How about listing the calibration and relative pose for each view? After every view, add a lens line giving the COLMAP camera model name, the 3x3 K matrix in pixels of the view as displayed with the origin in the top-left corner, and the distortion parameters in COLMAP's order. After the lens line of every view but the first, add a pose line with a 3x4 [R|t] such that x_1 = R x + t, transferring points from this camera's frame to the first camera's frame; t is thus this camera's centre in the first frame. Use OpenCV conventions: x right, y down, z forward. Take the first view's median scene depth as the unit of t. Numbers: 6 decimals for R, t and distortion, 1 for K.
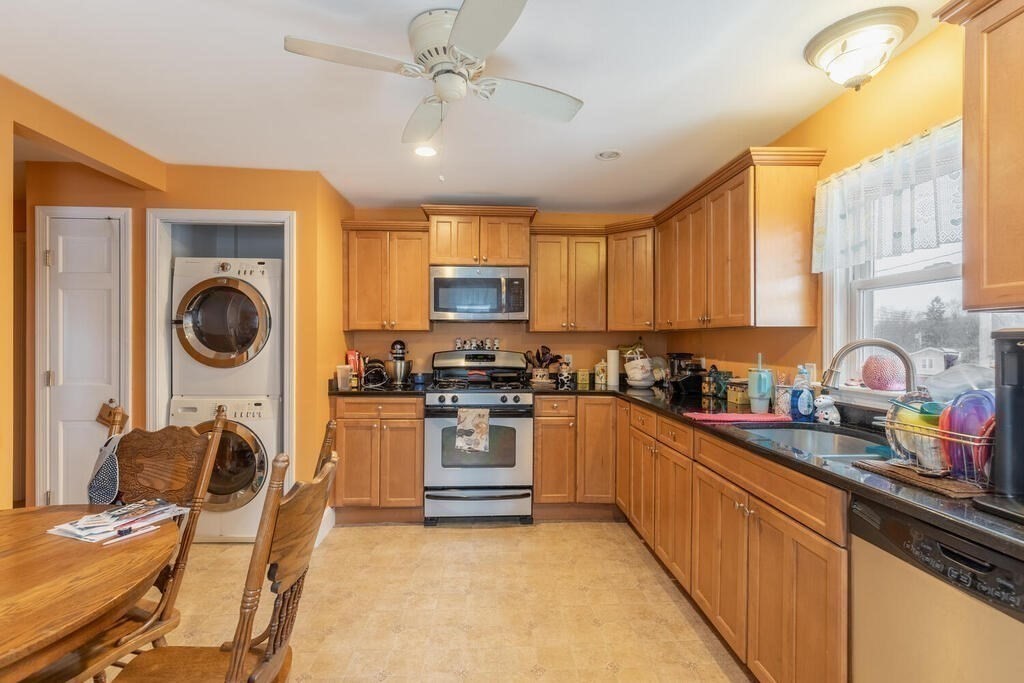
lens RADIAL K [[476.0, 0, 508.0], [0, 476.0, 335.8], [0, 0, 1]] dist [0.010439, -0.003865]
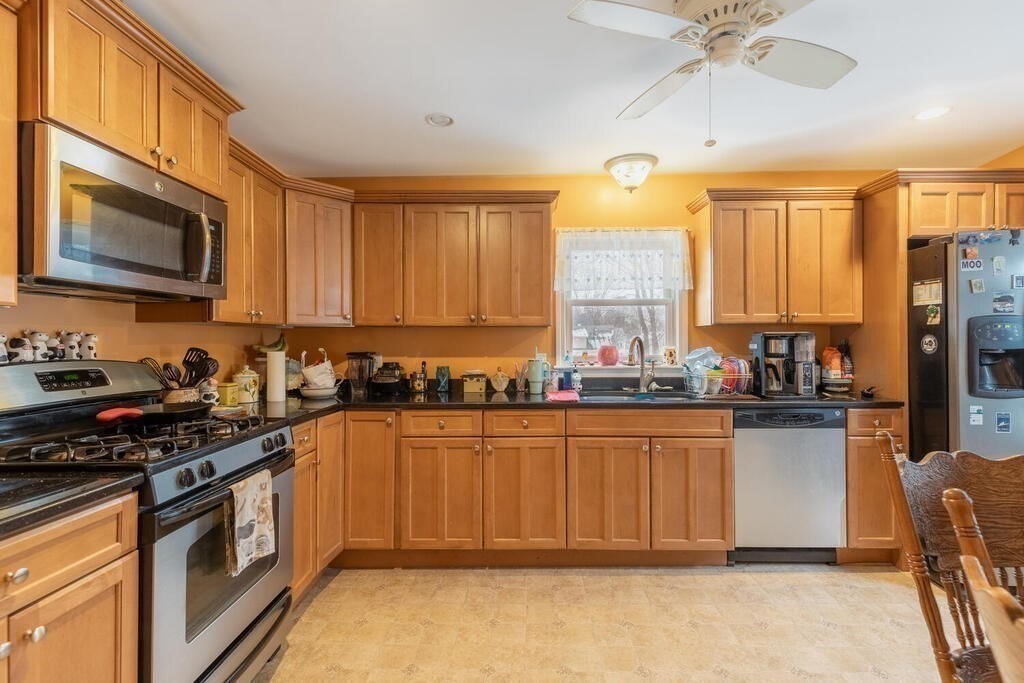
lens RADIAL K [[476.0, 0, 509.8], [0, 476.0, 341.8], [0, 0, 1]] dist [0.010439, -0.003865]
pose [[0.055552, -0.005373, 0.998441, -0.548064], [-0.006873, 0.999960, 0.005764, 0.010721], [-0.998432, -0.007183, 0.055513, 0.720860]]
